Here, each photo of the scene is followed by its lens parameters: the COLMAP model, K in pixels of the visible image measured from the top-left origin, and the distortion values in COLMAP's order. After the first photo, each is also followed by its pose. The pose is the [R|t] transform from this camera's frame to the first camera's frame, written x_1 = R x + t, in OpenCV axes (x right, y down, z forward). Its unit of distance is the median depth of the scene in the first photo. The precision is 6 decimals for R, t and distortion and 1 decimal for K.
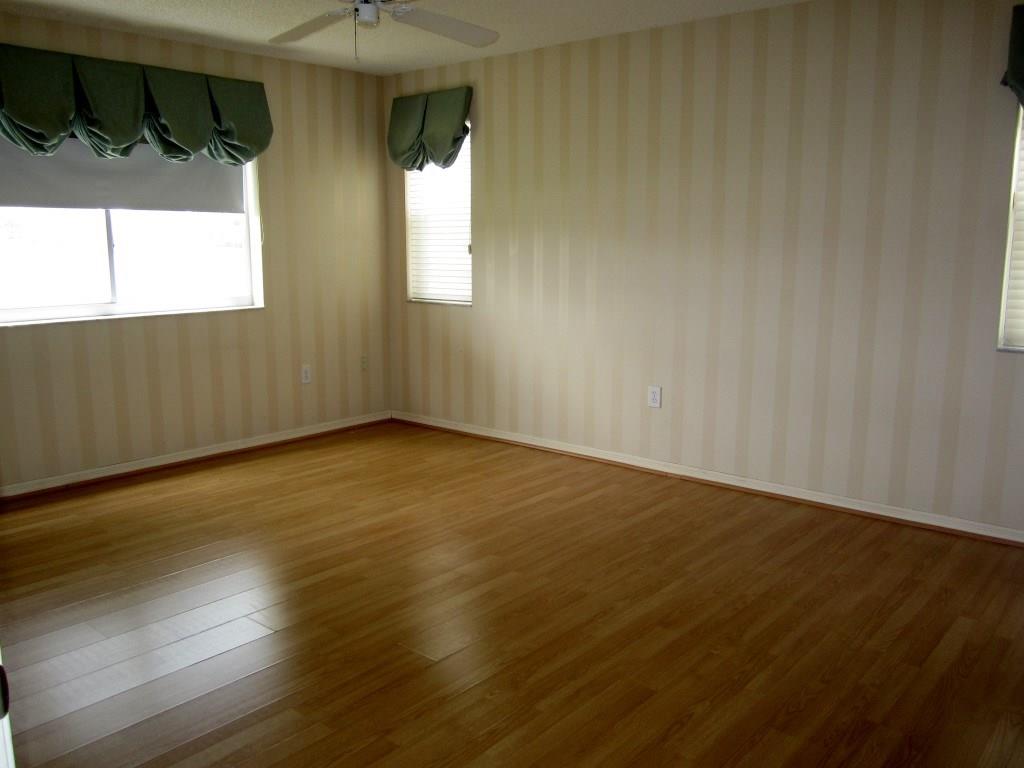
lens RADIAL K [[842.2, 0, 517.5], [0, 842.2, 380.4], [0, 0, 1]] dist [-0.054515, 0.016177]
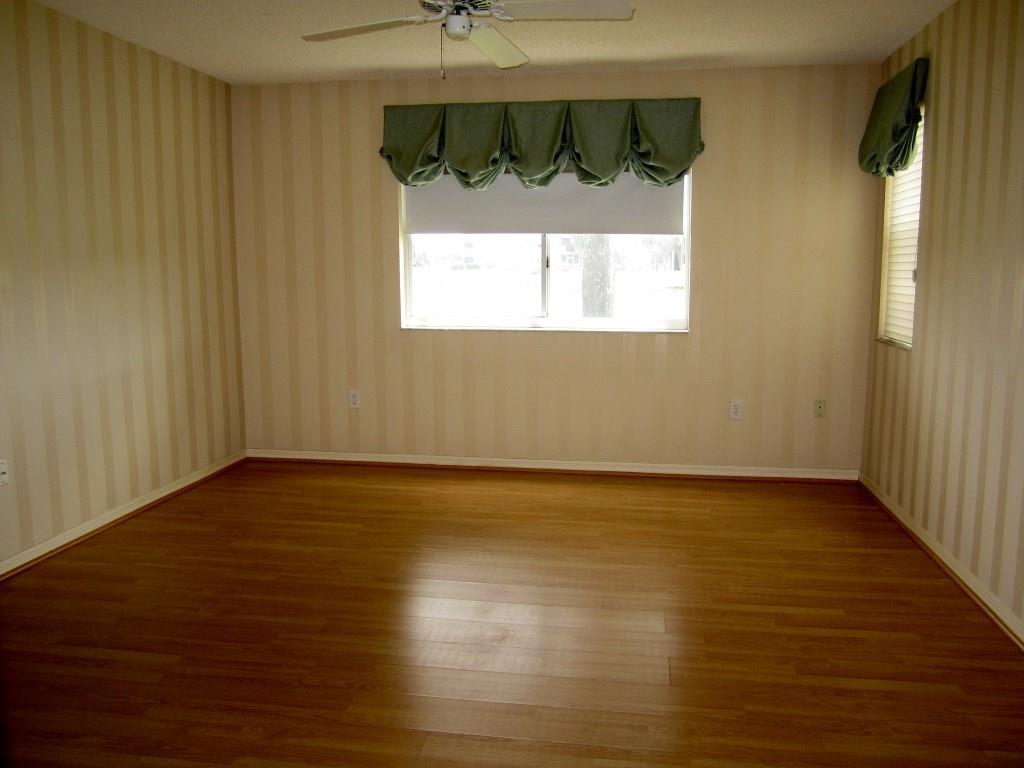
lens RADIAL K [[842.2, 0, 516.0], [0, 842.2, 386.1], [0, 0, 1]] dist [-0.054515, 0.016177]
pose [[0.526680, 0.120199, -0.841522, 0.465865], [-0.141313, 0.988558, 0.052758, -0.056314], [0.838235, 0.091131, 0.537640, 0.371301]]
